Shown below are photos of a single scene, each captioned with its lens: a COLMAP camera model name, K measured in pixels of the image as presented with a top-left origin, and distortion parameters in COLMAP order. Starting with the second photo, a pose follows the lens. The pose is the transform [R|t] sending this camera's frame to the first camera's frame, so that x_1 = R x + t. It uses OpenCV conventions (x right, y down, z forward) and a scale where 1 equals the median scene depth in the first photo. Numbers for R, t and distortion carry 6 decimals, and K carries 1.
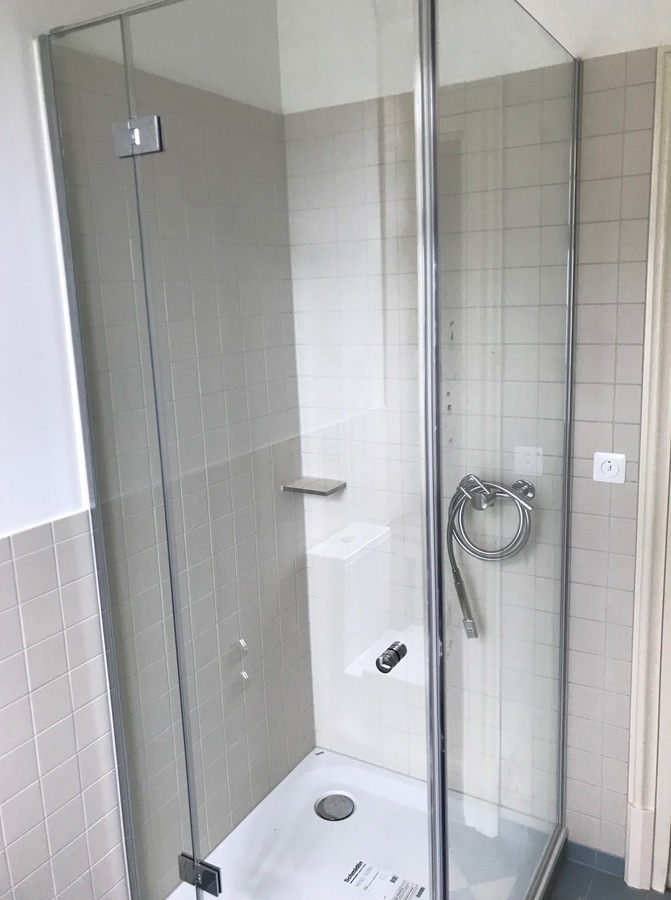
lens RADIAL K [[748.5, 0, 342.5], [0, 748.5, 421.9], [0, 0, 1]] dist [0.031474, -0.042736]
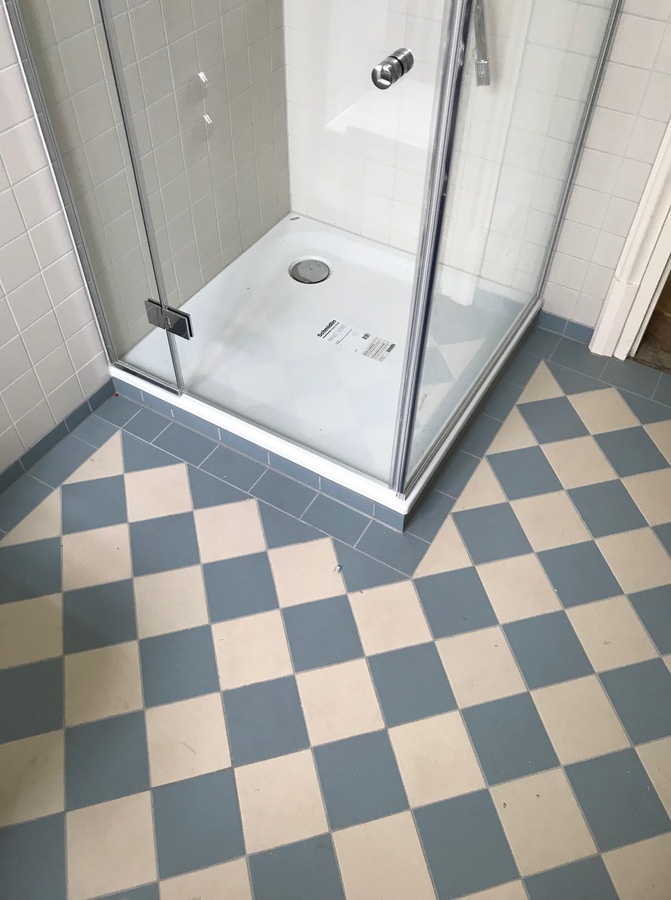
lens RADIAL K [[748.5, 0, 333.3], [0, 748.5, 445.8], [0, 0, 1]] dist [0.031474, -0.042736]
pose [[0.998790, 0.036410, 0.033069, -0.003891], [-0.049084, 0.781027, 0.622566, 0.091426], [-0.003160, -0.623435, 0.781868, 0.111866]]
